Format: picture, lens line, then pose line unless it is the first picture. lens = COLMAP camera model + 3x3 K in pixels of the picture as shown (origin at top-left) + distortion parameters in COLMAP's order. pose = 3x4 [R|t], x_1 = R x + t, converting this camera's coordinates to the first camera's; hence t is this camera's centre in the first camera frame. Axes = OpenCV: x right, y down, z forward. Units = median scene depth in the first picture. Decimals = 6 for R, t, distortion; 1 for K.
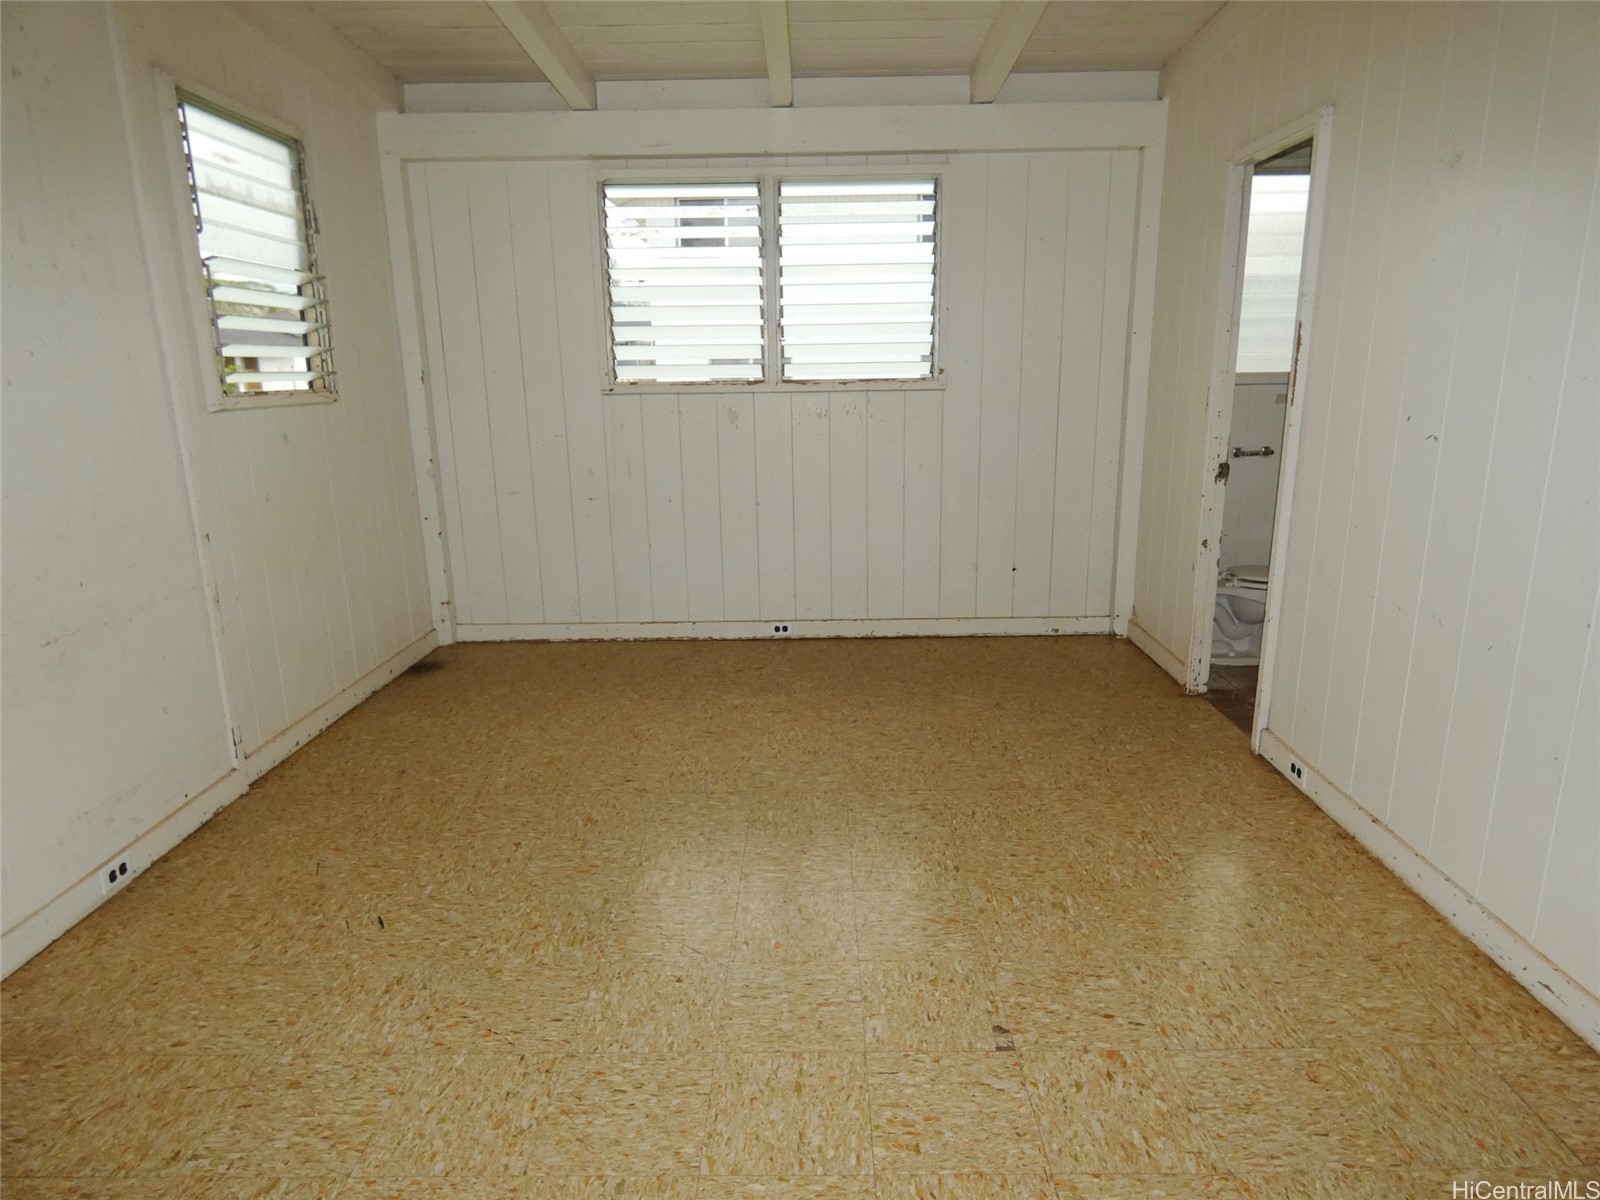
lens RADIAL K [[967.6, 0, 805.4], [0, 967.6, 593.8], [0, 0, 1]] dist [-0.001875, -0.001246]
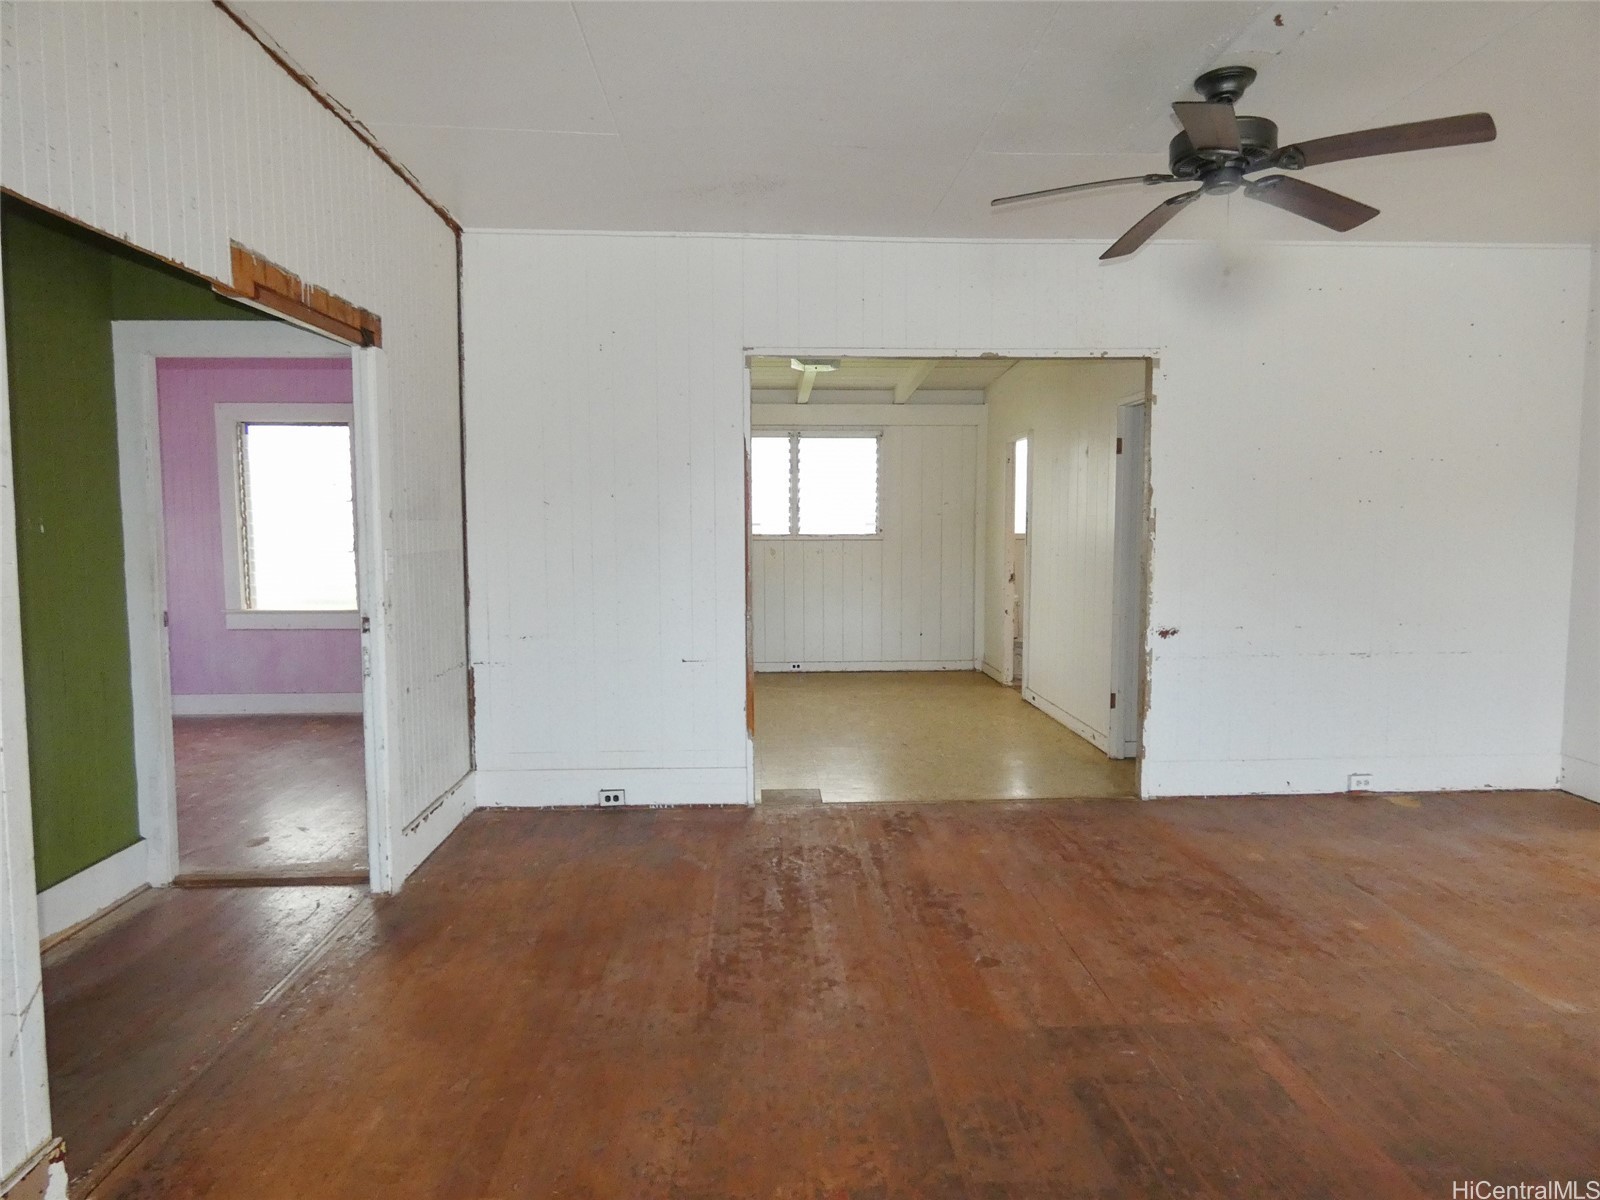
lens RADIAL K [[967.6, 0, 805.4], [0, 967.6, 593.8], [0, 0, 1]] dist [-0.001875, -0.001246]
pose [[0.998175, 0.005491, 0.060140, -0.183510], [0.004179, 0.987191, -0.159490, 0.297696], [-0.060246, 0.159451, 0.985366, -1.288049]]
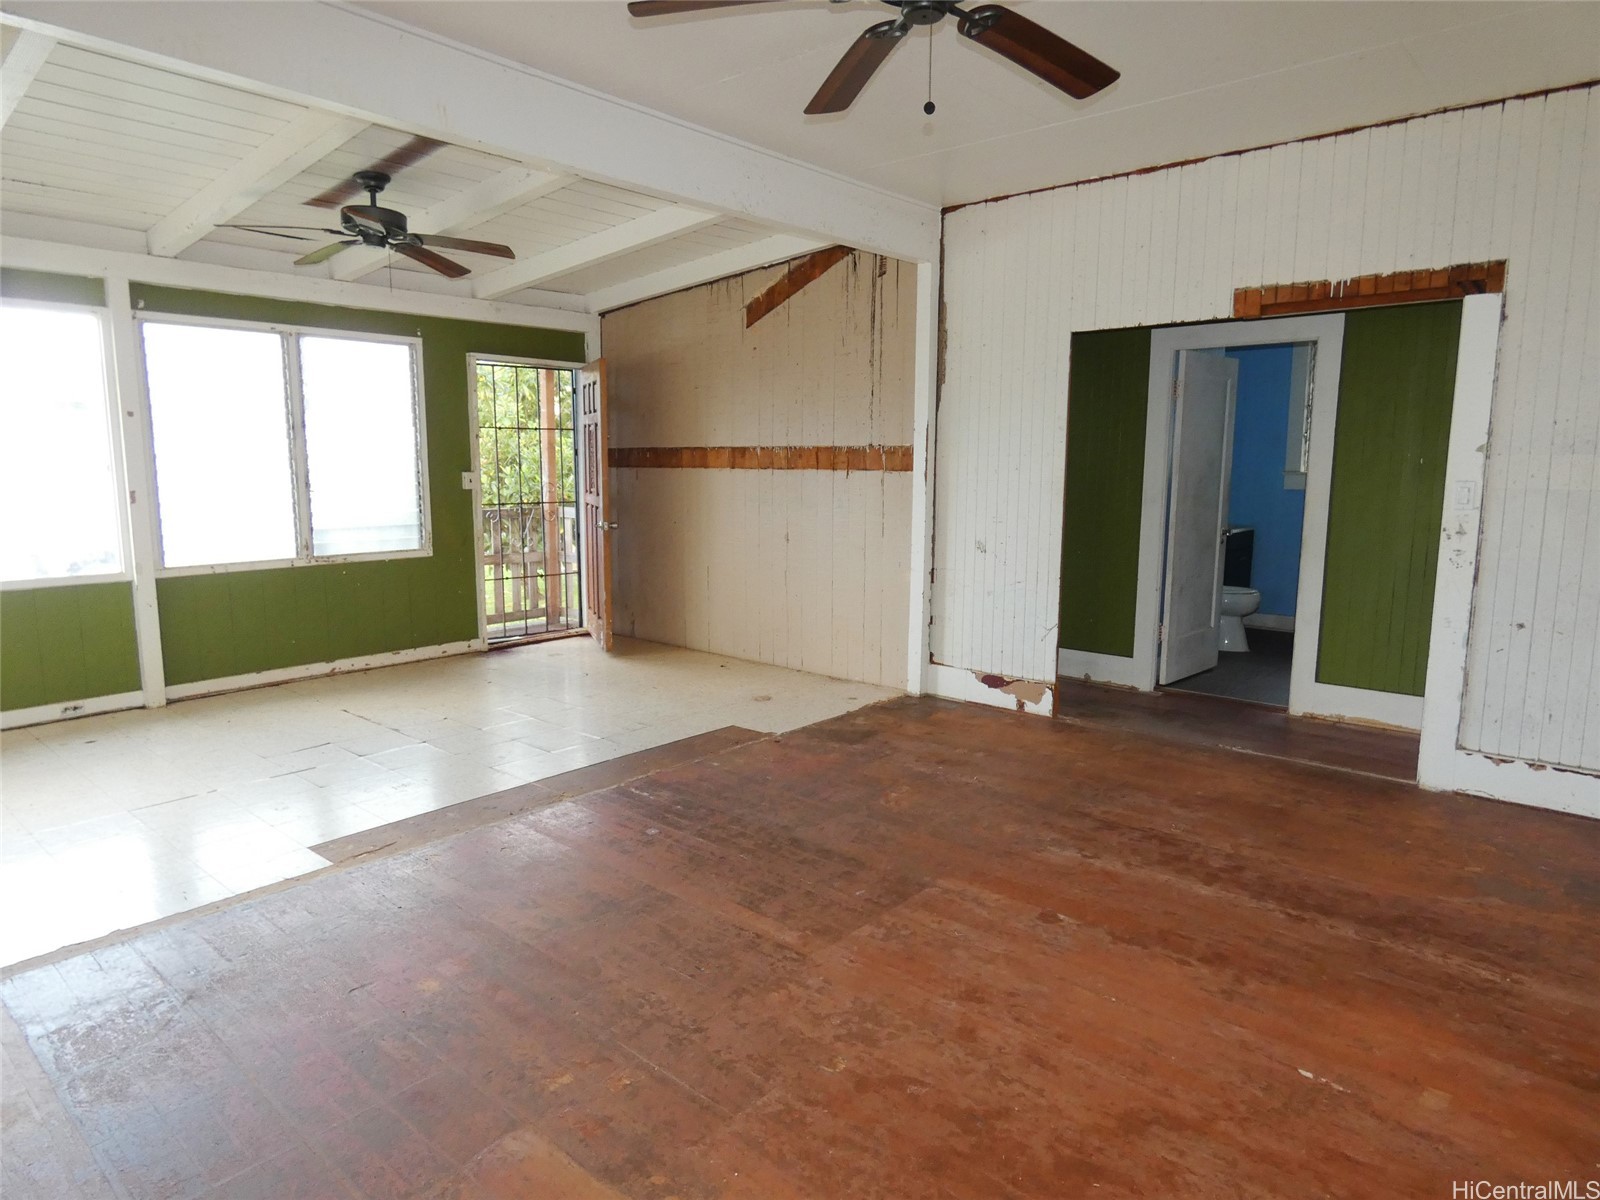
lens RADIAL K [[967.6, 0, 805.4], [0, 967.6, 593.8], [0, 0, 1]] dist [-0.001875, -0.001246]
pose [[-0.650099, 0.114369, -0.751193, 0.866850], [-0.174582, 0.939678, 0.294153, -0.012747], [0.739522, 0.322374, -0.590917, -0.017209]]
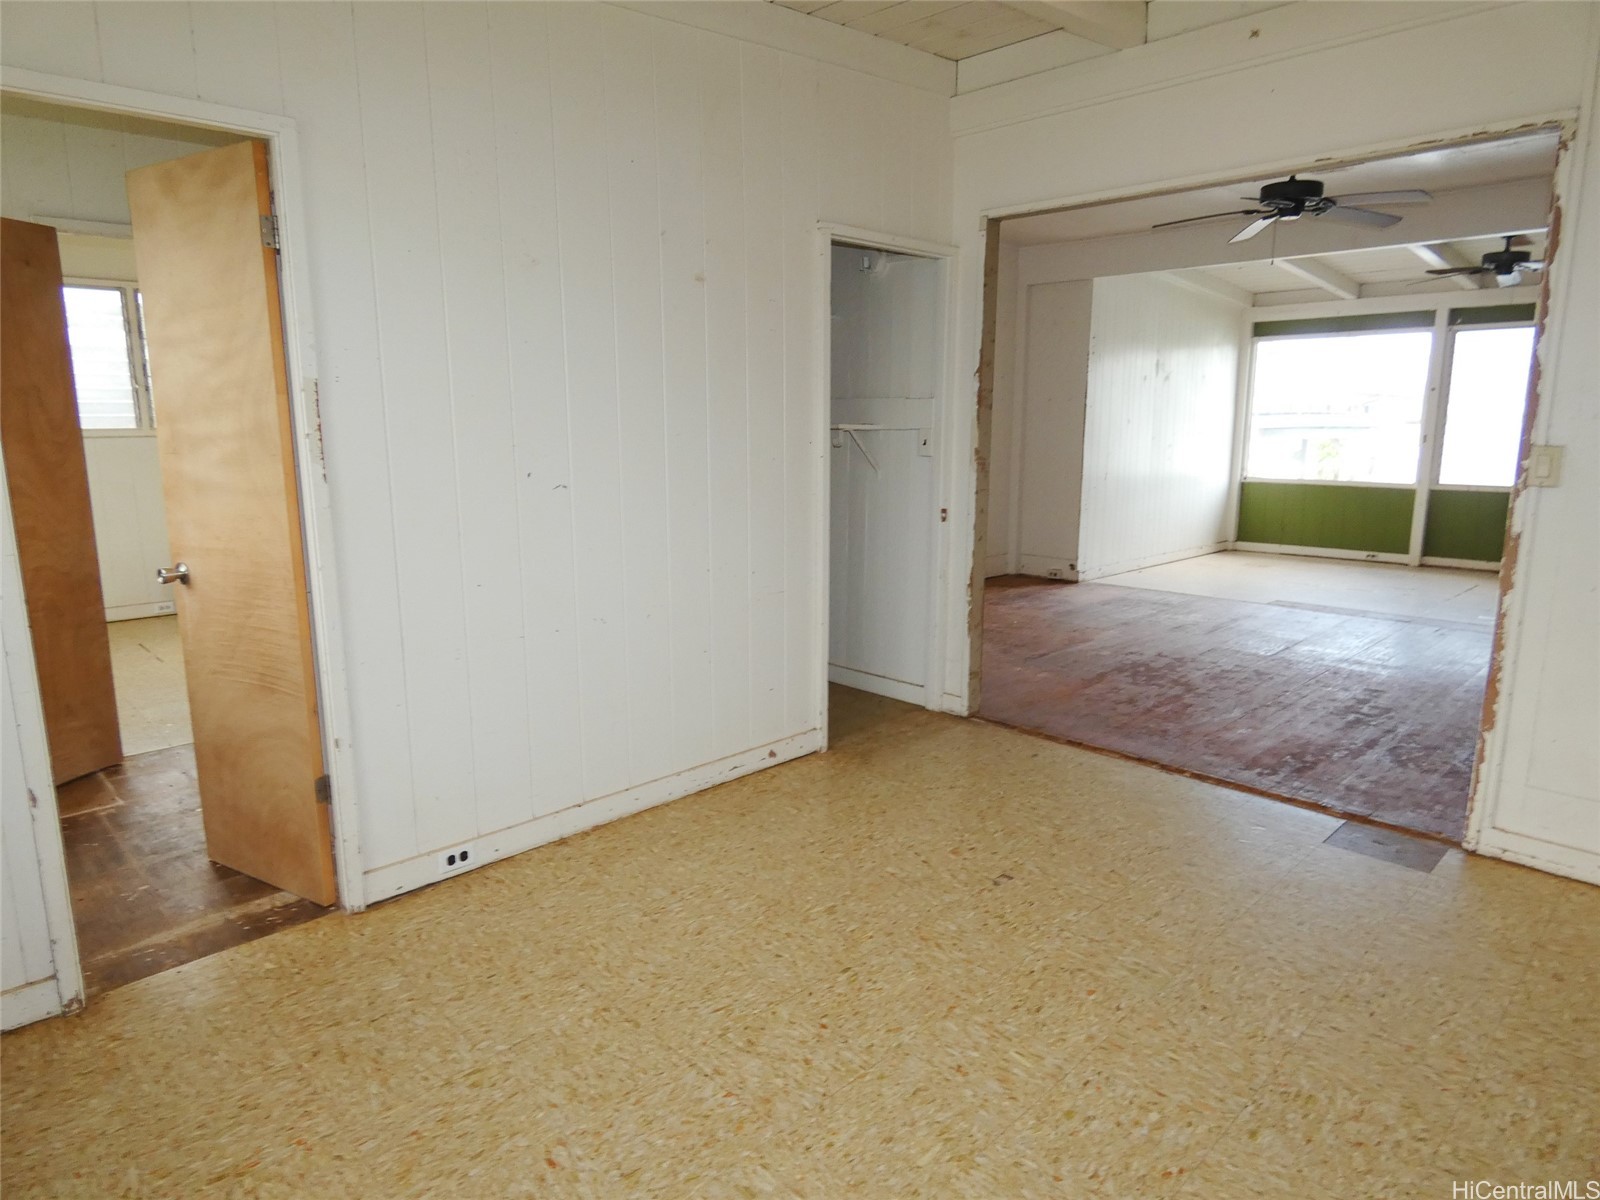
lens RADIAL K [[967.6, 0, 805.4], [0, 967.6, 593.8], [0, 0, 1]] dist [-0.001875, -0.001246]
pose [[-0.712951, -0.110086, 0.692519, -0.342528], [0.176134, 0.927821, 0.328822, -0.294681], [-0.678732, 0.356411, -0.642101, 1.247425]]
